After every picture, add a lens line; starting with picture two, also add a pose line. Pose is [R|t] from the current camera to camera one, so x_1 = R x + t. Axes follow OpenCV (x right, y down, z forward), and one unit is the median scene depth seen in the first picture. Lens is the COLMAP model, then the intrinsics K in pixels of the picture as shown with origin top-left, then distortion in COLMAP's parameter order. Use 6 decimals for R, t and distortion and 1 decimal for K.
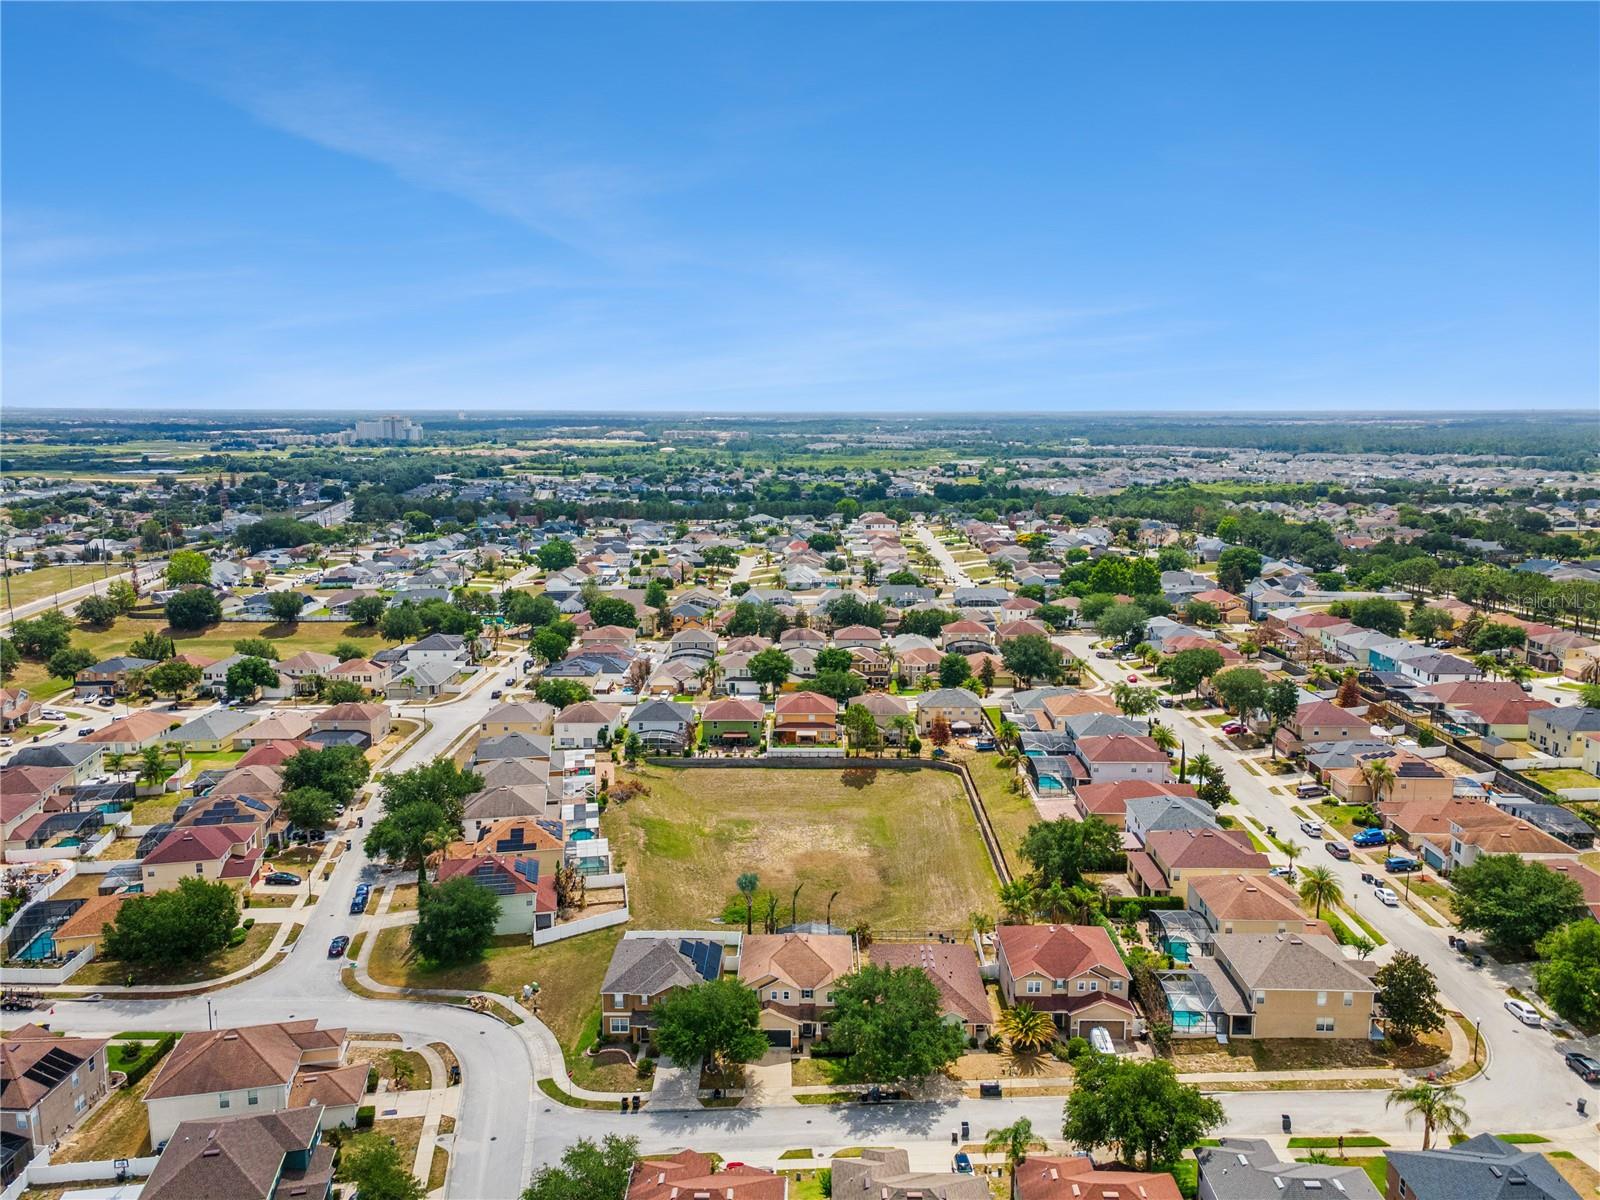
lens RADIAL K [[1184.0, 0, 800.0], [0, 1184.0, 600.0], [0, 0, 1]] dist [0.038902, 0.000891]
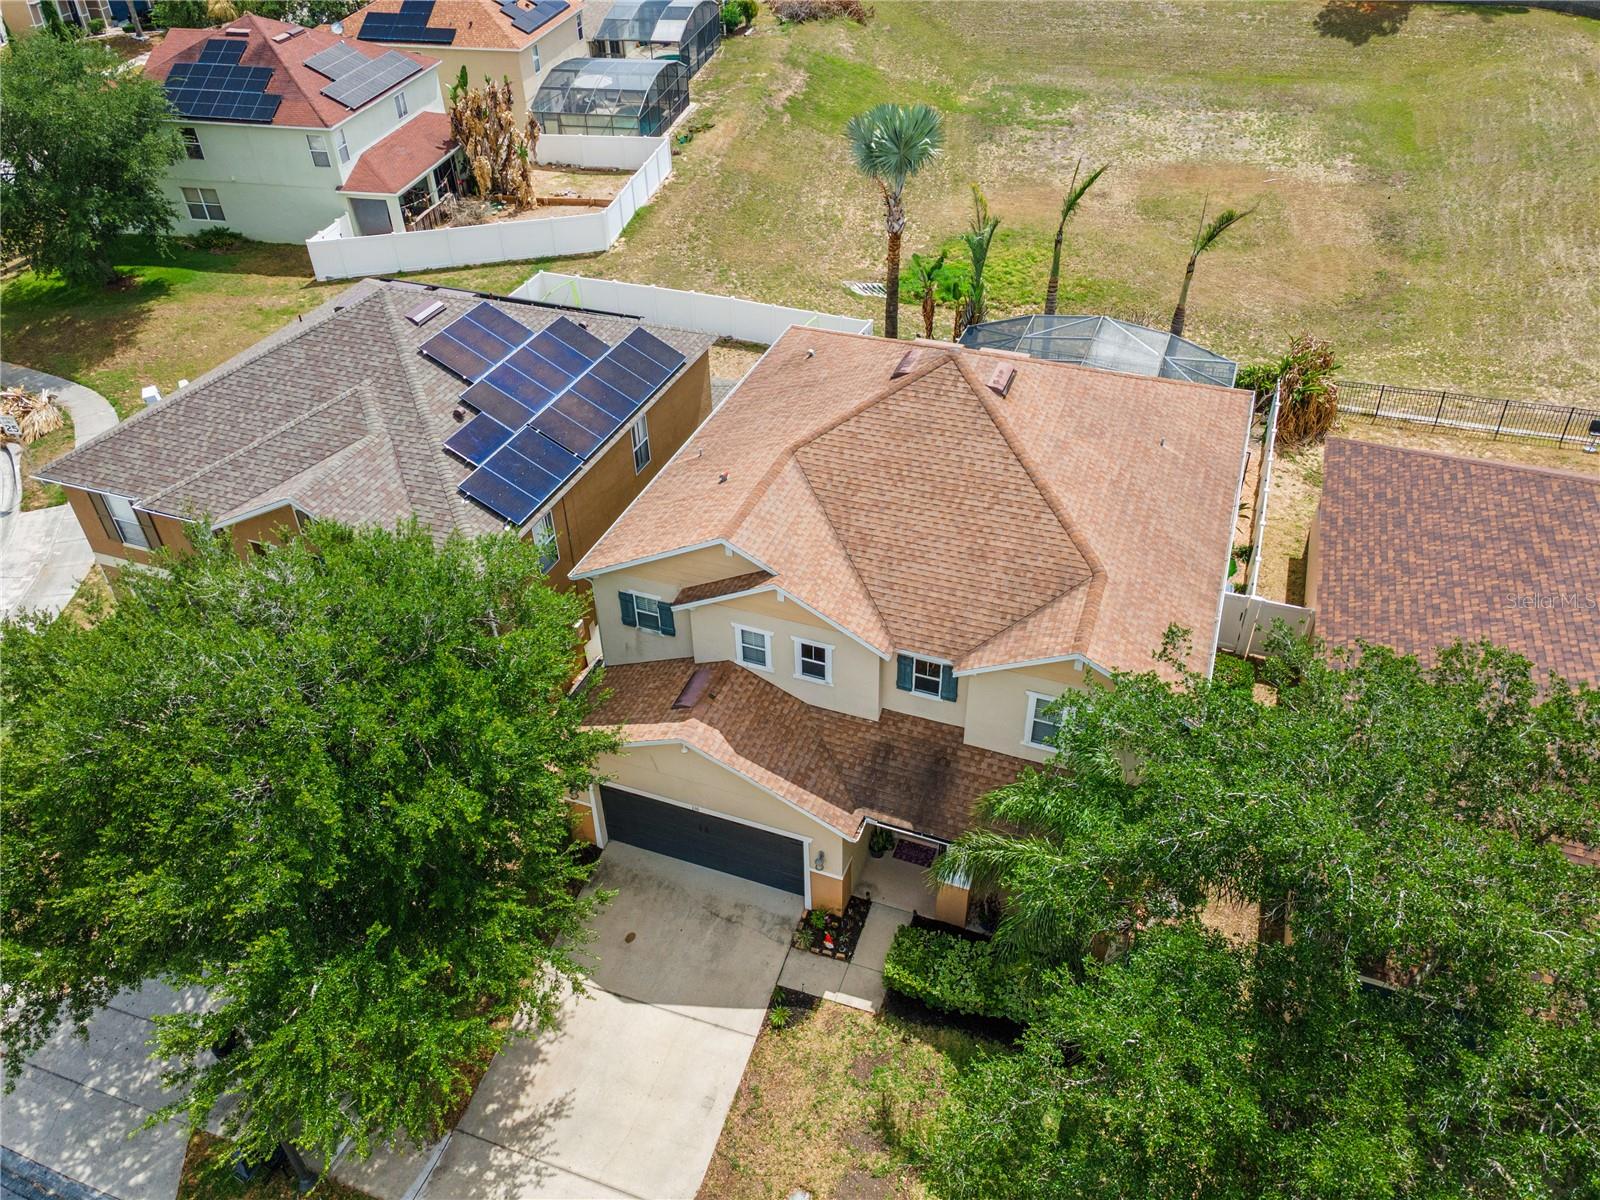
lens RADIAL K [[1184.0, 0, 800.0], [0, 1184.0, 600.0], [0, 0, 1]] dist [0.038902, 0.000891]
pose [[0.941257, 0.196812, -0.274410, 0.029146], [-0.043622, 0.876659, 0.479130, 0.194994], [0.334863, -0.439014, 0.833747, 0.702428]]
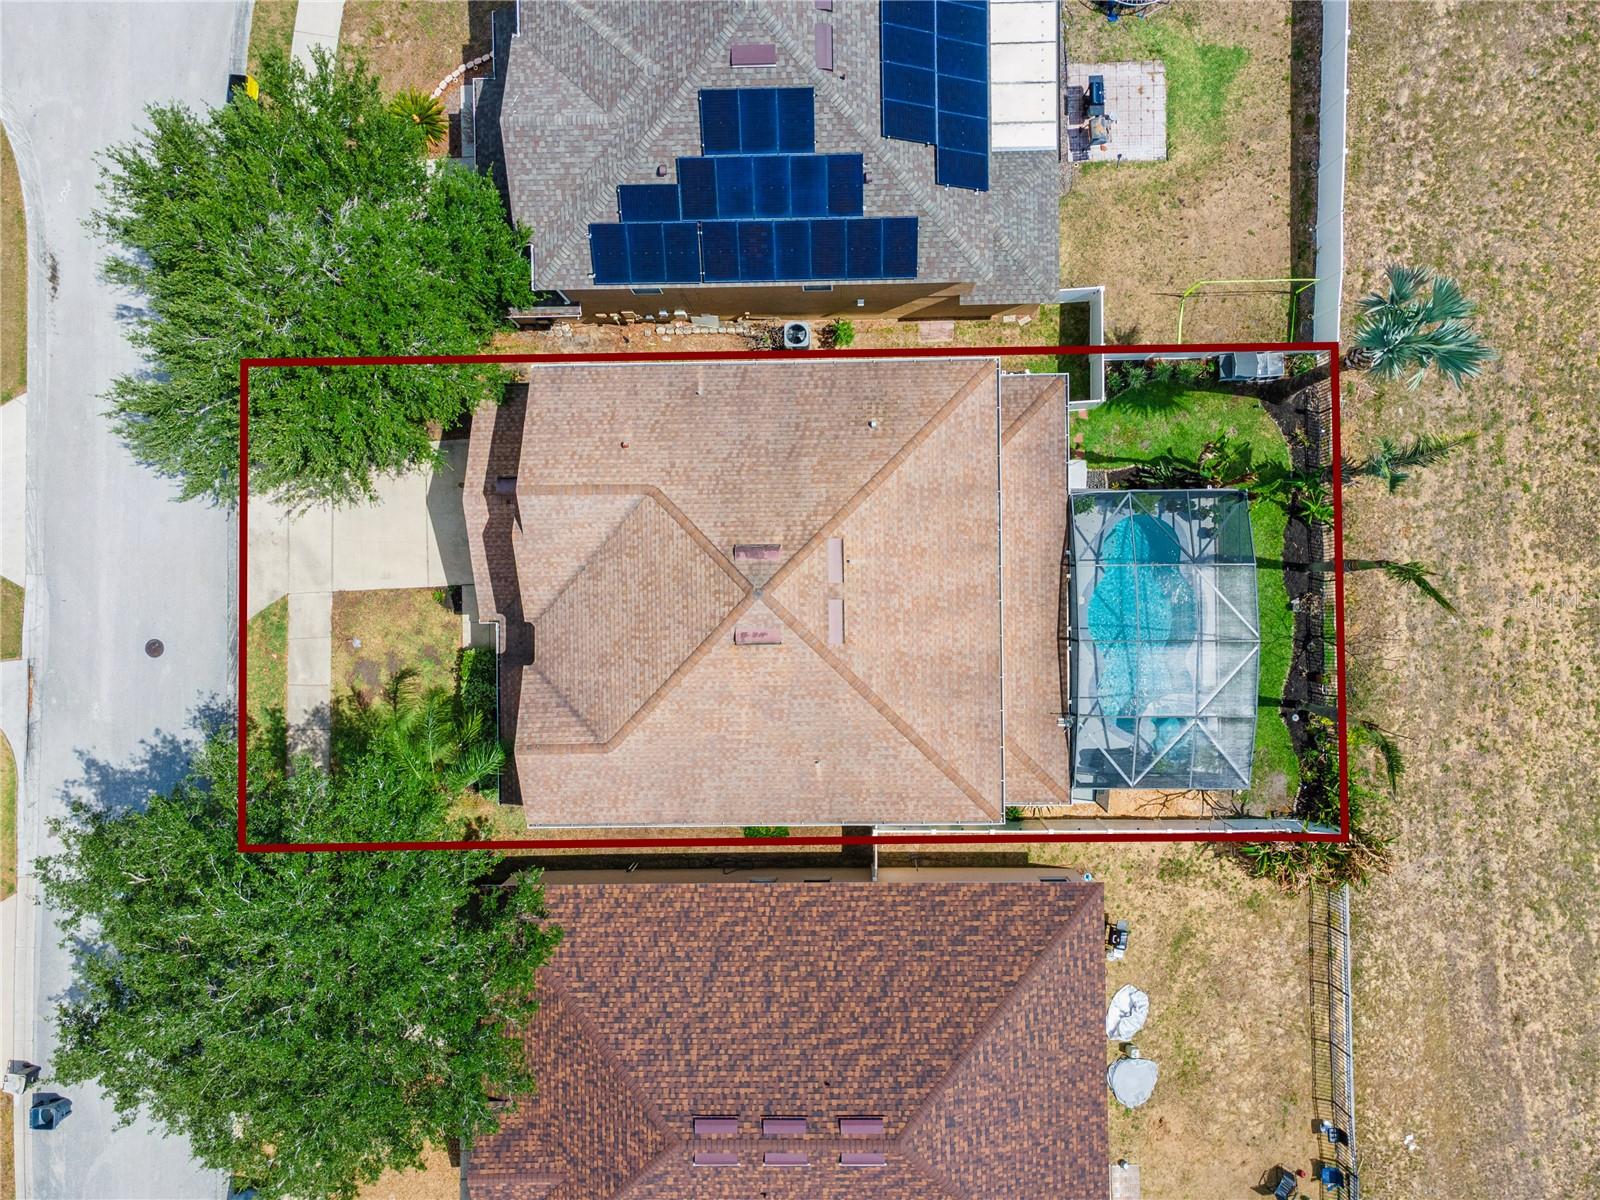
lens RADIAL K [[1184.0, 0, 800.0], [0, 1184.0, 600.0], [0, 0, 1]] dist [0.038902, 0.000891]
pose [[0.026527, 0.999572, 0.012329, -0.004116], [-0.130555, -0.008763, 0.991402, 0.053050], [0.991086, -0.027909, 0.130266, 0.845181]]
